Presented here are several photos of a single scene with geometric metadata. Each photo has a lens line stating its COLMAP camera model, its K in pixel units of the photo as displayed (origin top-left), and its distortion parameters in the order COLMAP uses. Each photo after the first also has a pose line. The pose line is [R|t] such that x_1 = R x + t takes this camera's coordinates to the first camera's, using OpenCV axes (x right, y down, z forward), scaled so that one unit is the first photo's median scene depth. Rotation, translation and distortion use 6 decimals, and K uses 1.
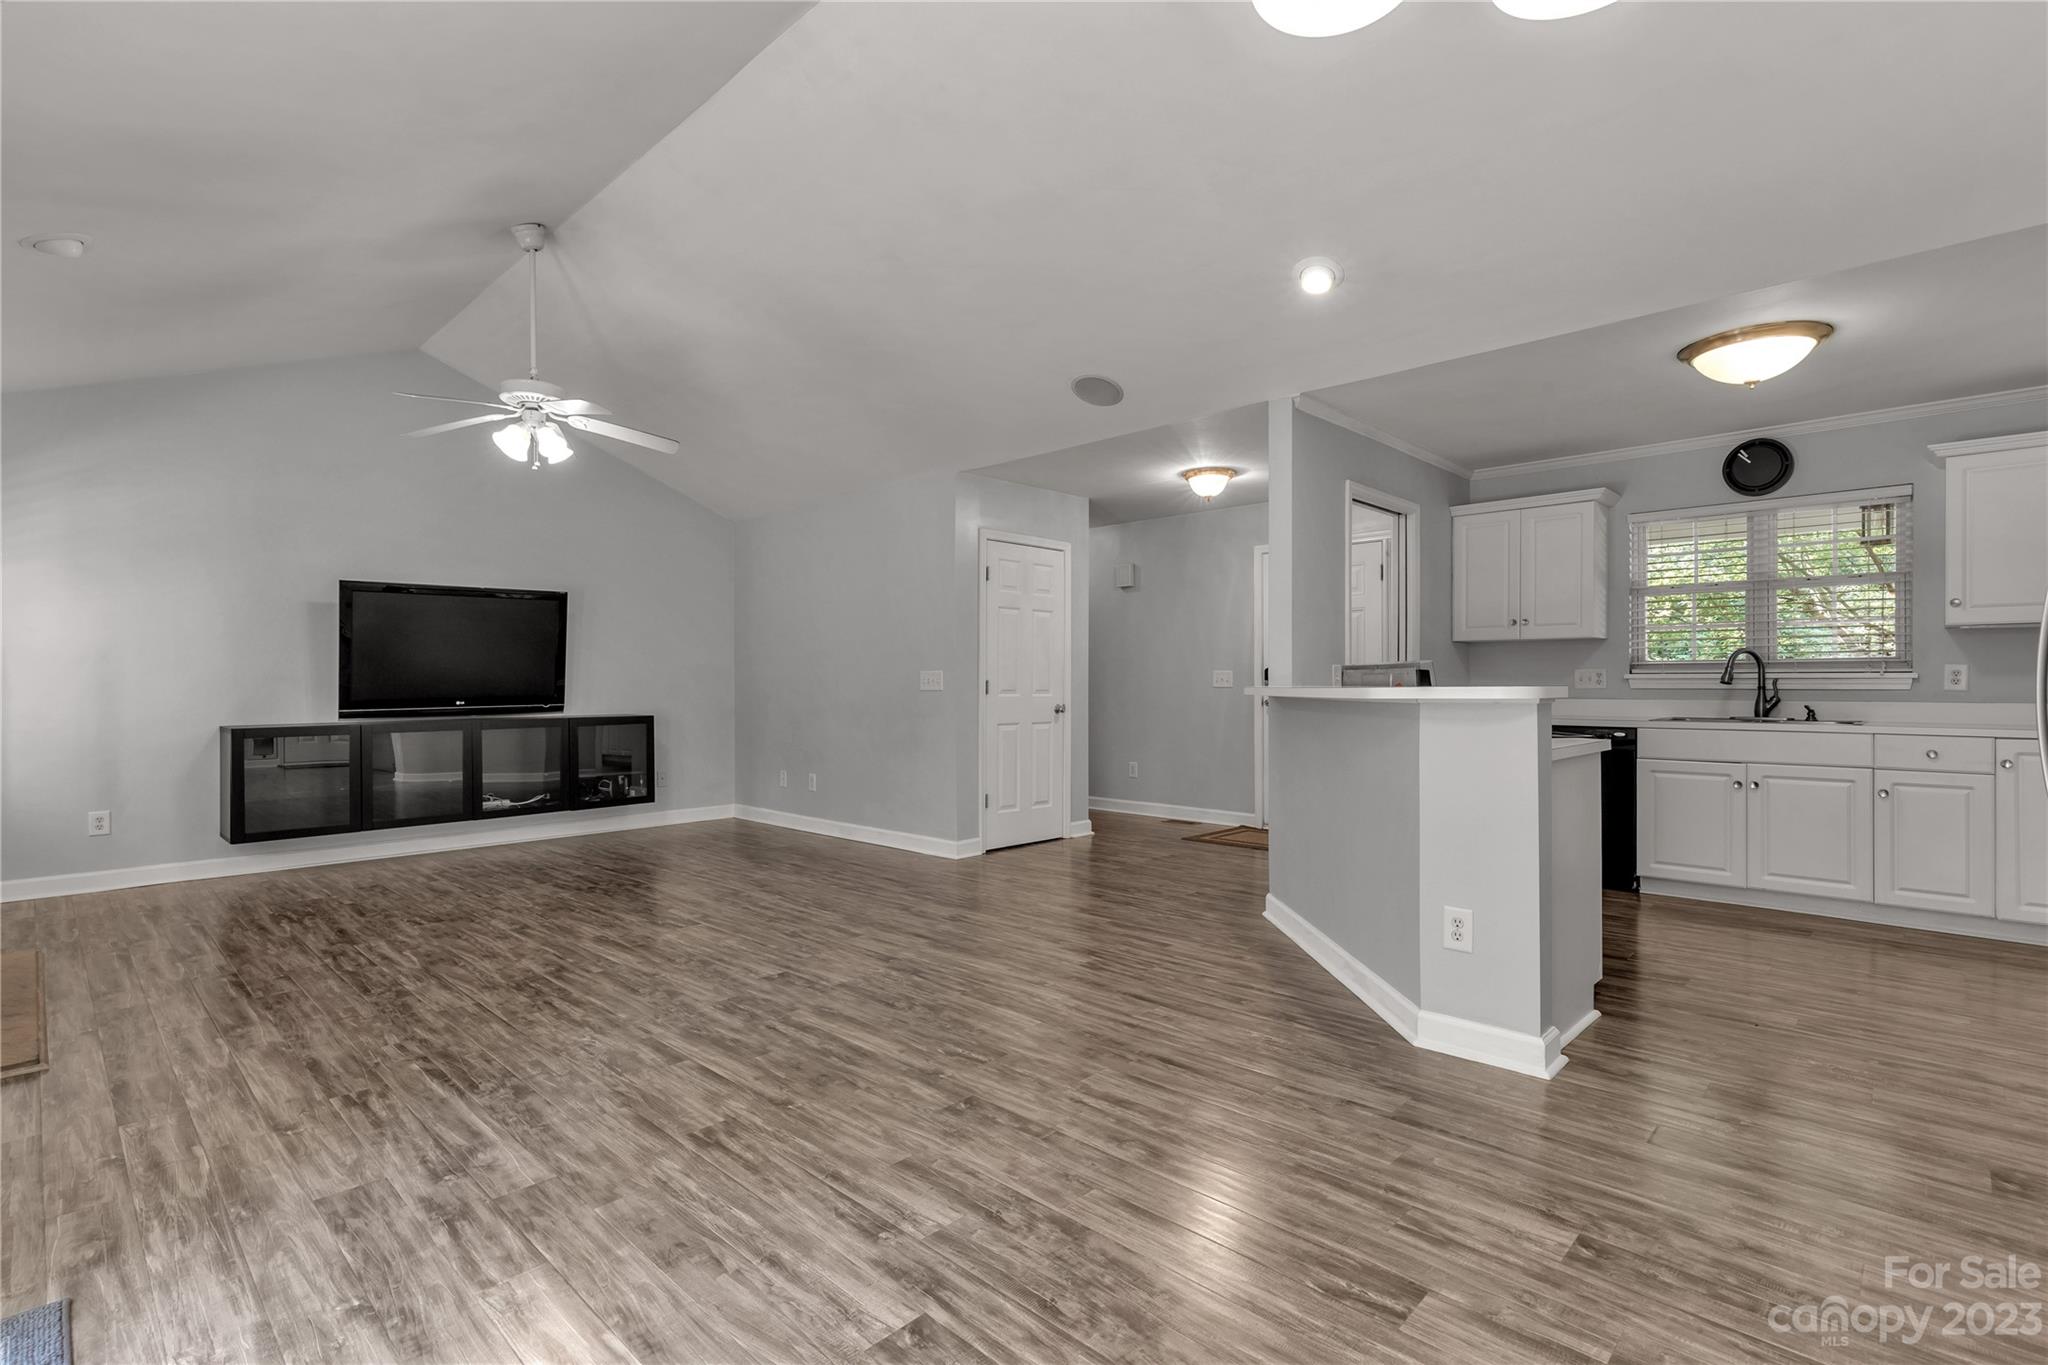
lens RADIAL K [[958.4, 0, 1010.7], [0, 958.4, 697.4], [0, 0, 1]] dist [0.004396, -0.000103]
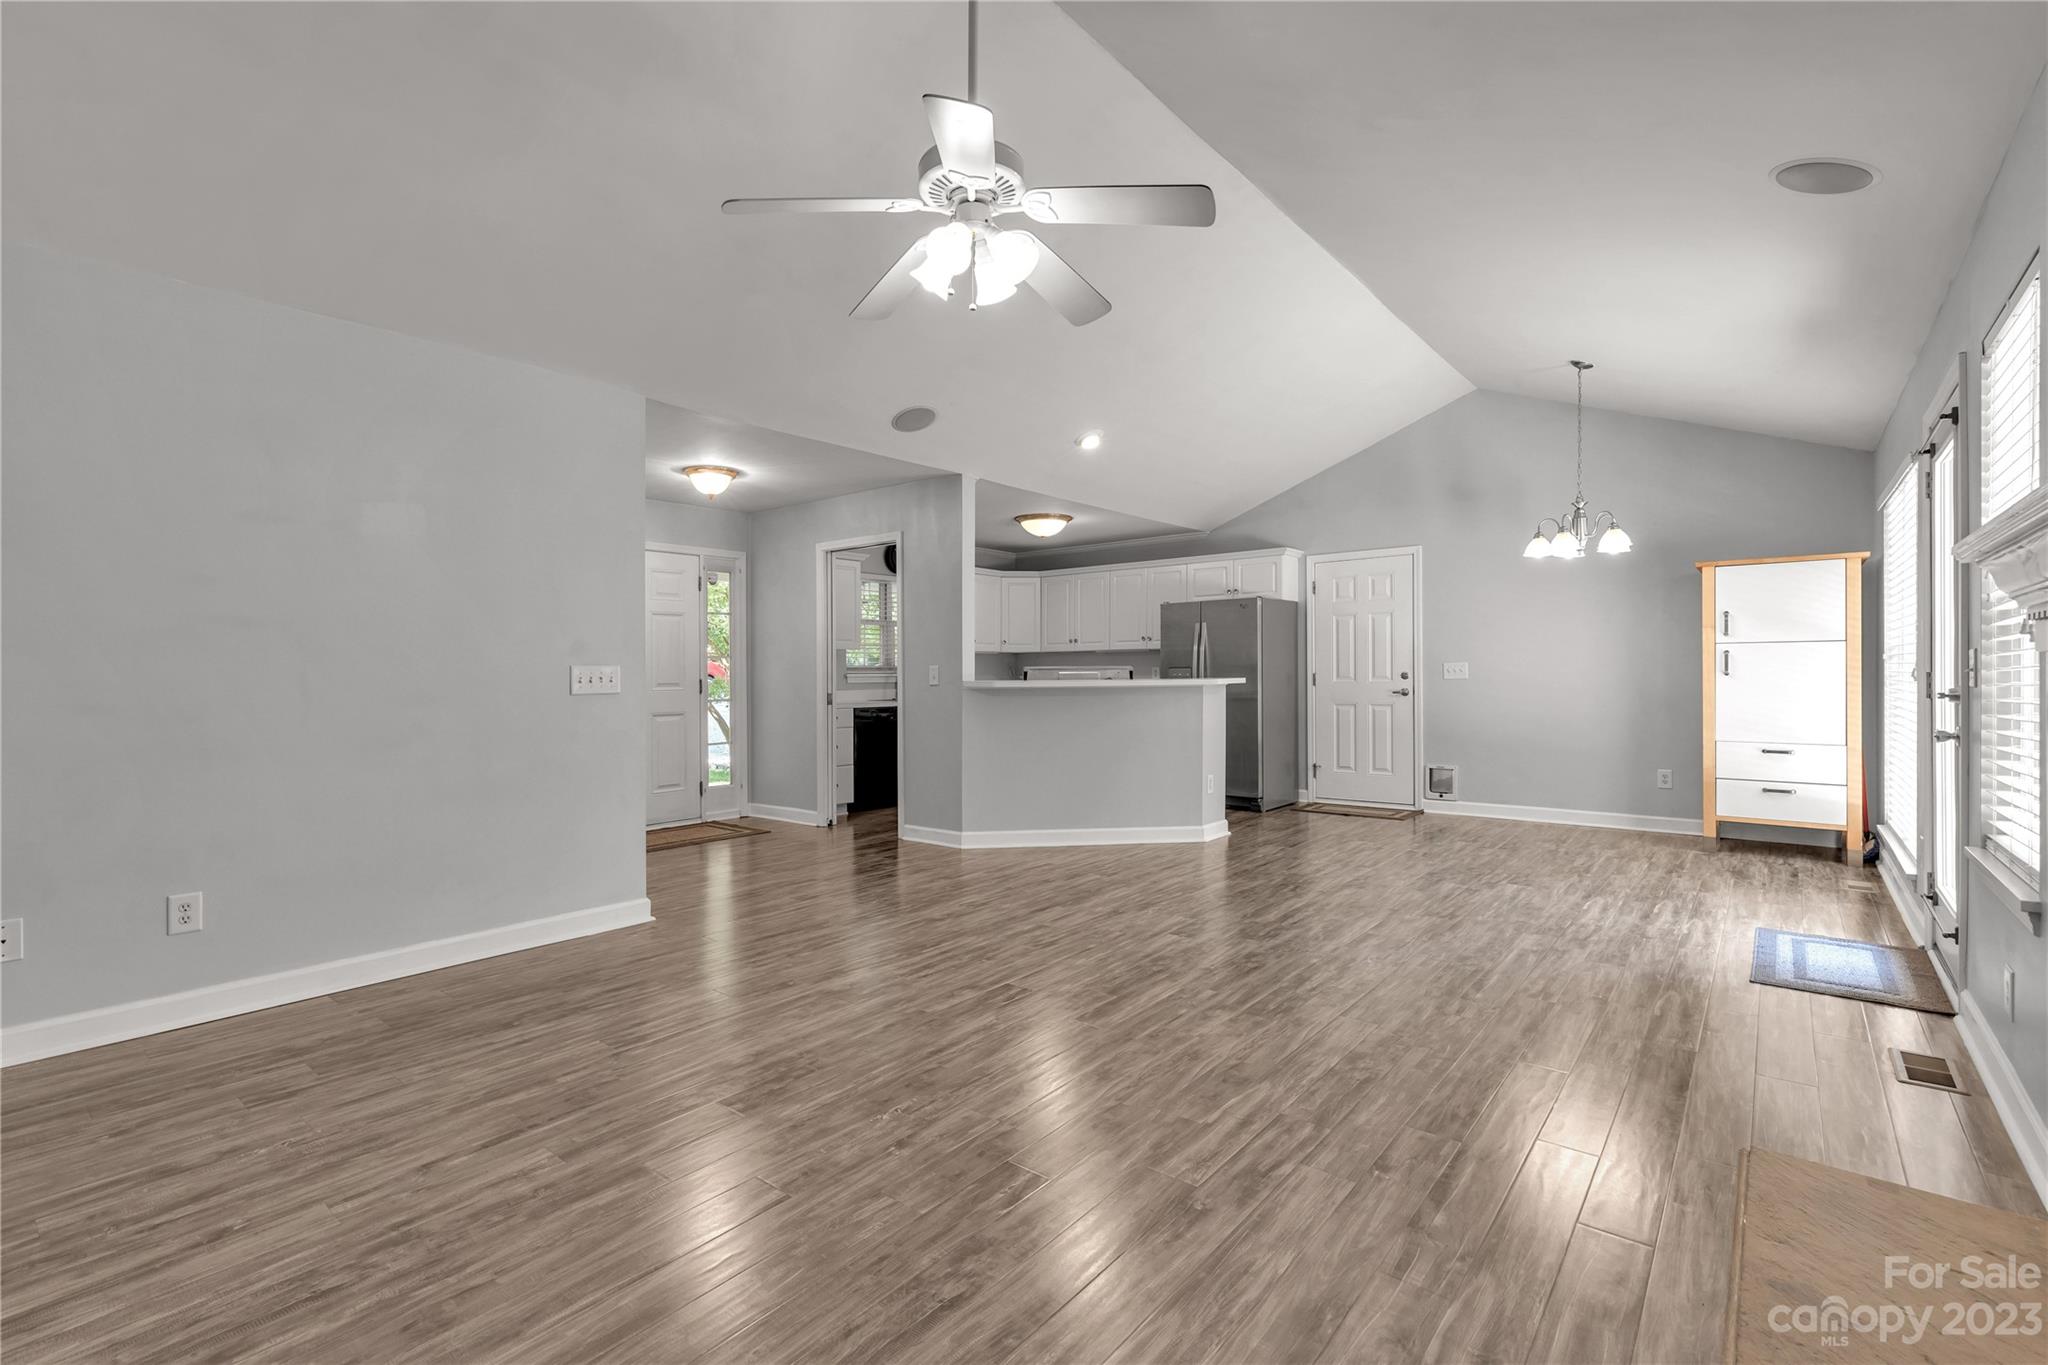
lens RADIAL K [[929.1, 0, 1031.1], [0, 929.1, 687.9], [0, 0, 1]] dist [0.000439, 0.000185]
pose [[-0.096133, -0.008905, 0.995329, -1.357046], [0.023964, 0.999649, 0.011259, -0.018836], [-0.995080, 0.024935, -0.095885, 1.311354]]
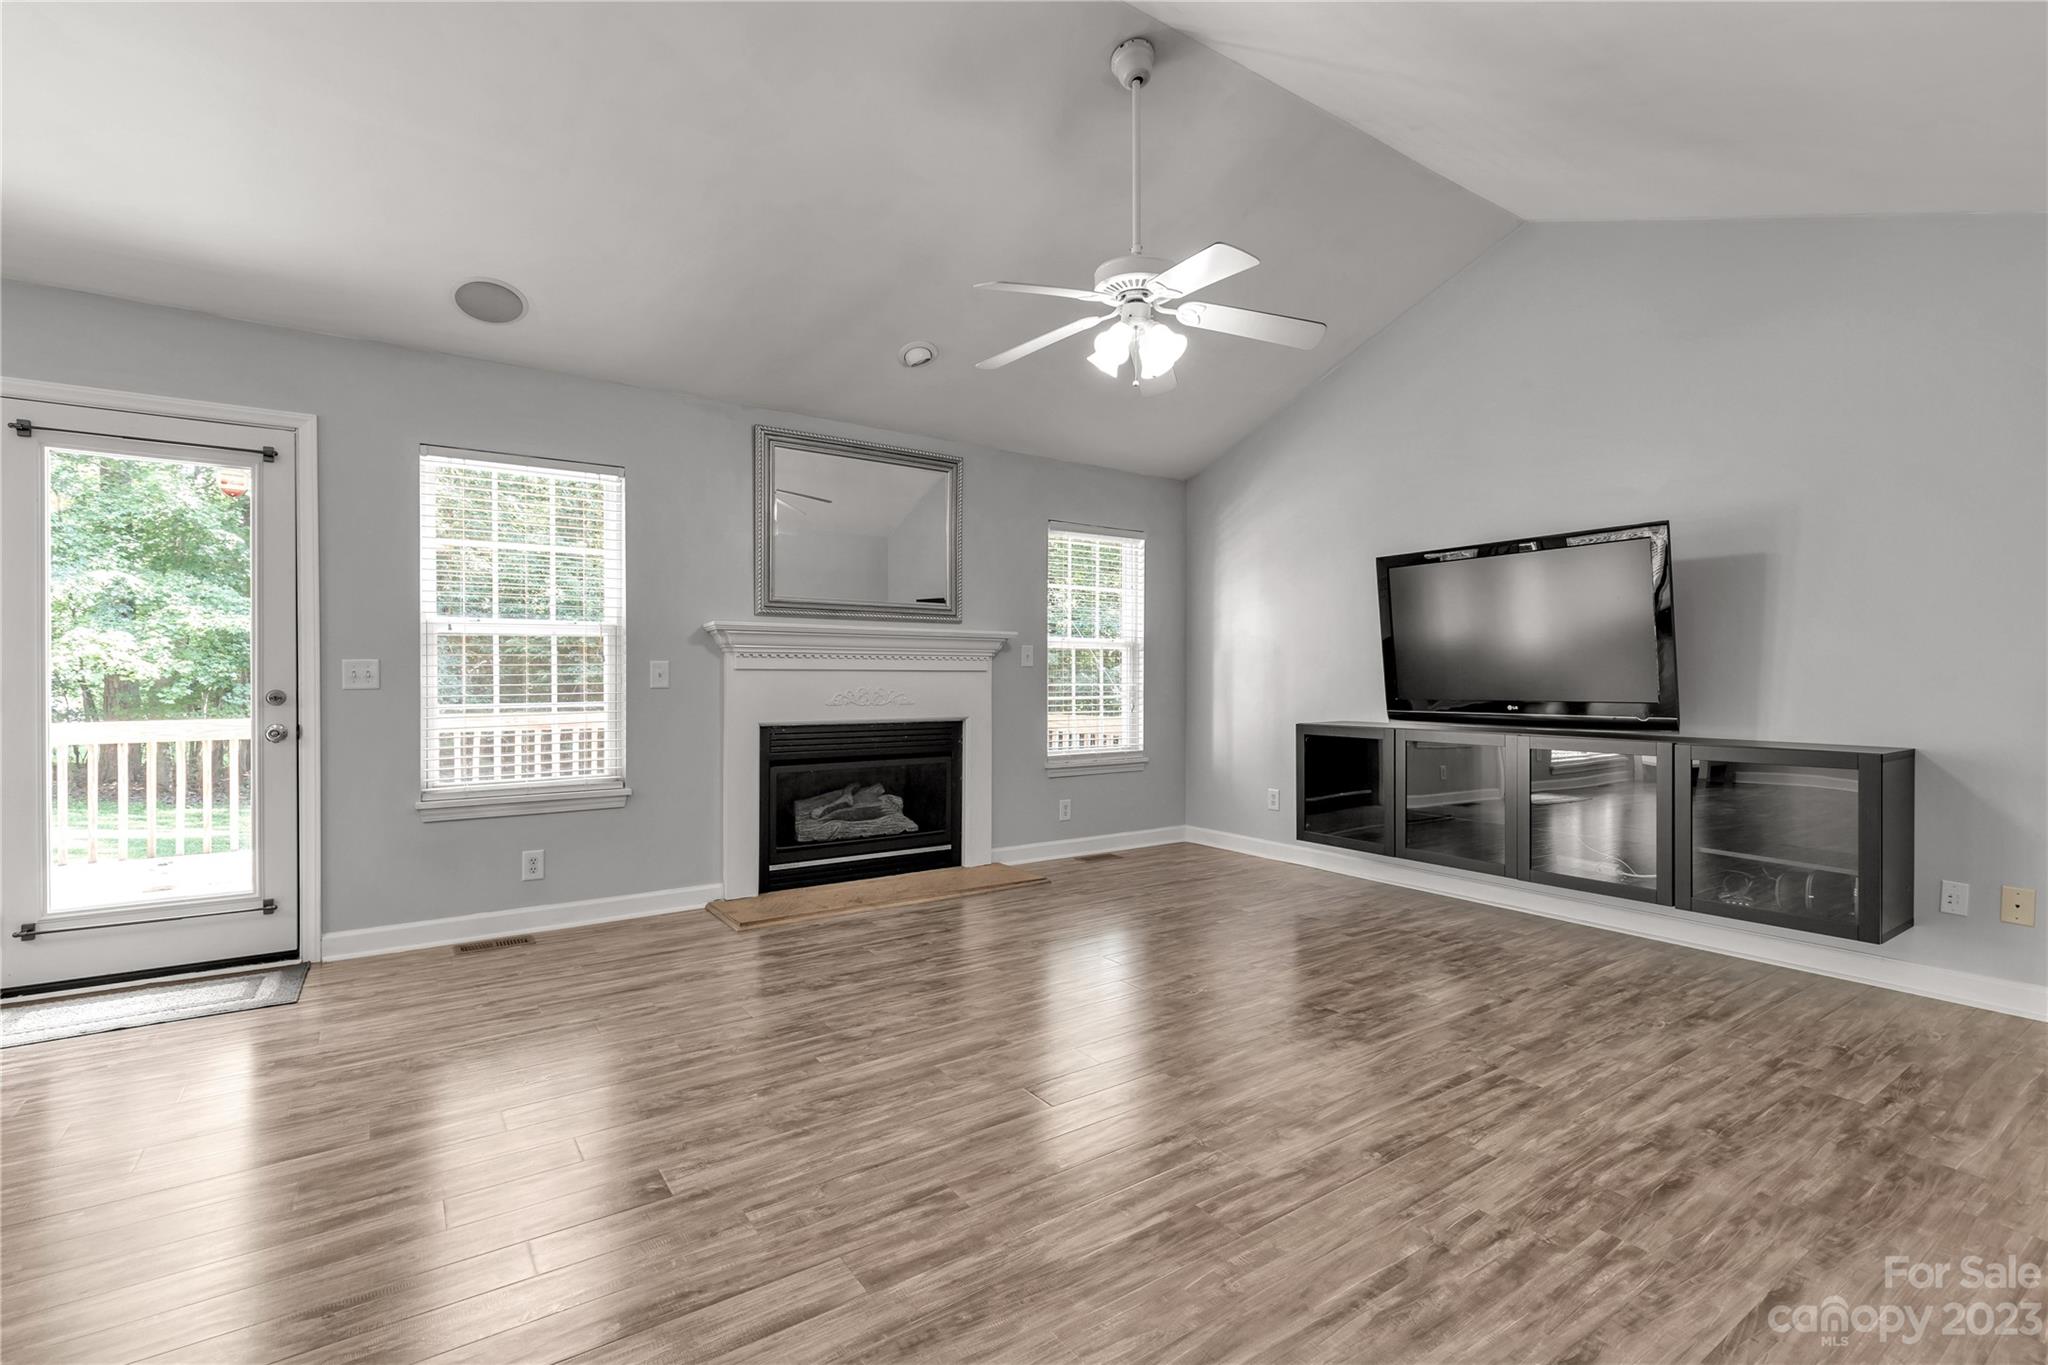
lens RADIAL K [[929.1, 0, 1031.1], [0, 929.1, 687.9], [0, 0, 1]] dist [0.000439, 0.000185]
pose [[-0.182114, 0.017525, -0.983121, 0.266334], [-0.017281, 0.999630, 0.021021, -0.026275], [0.983126, 0.020818, -0.181744, 1.354421]]
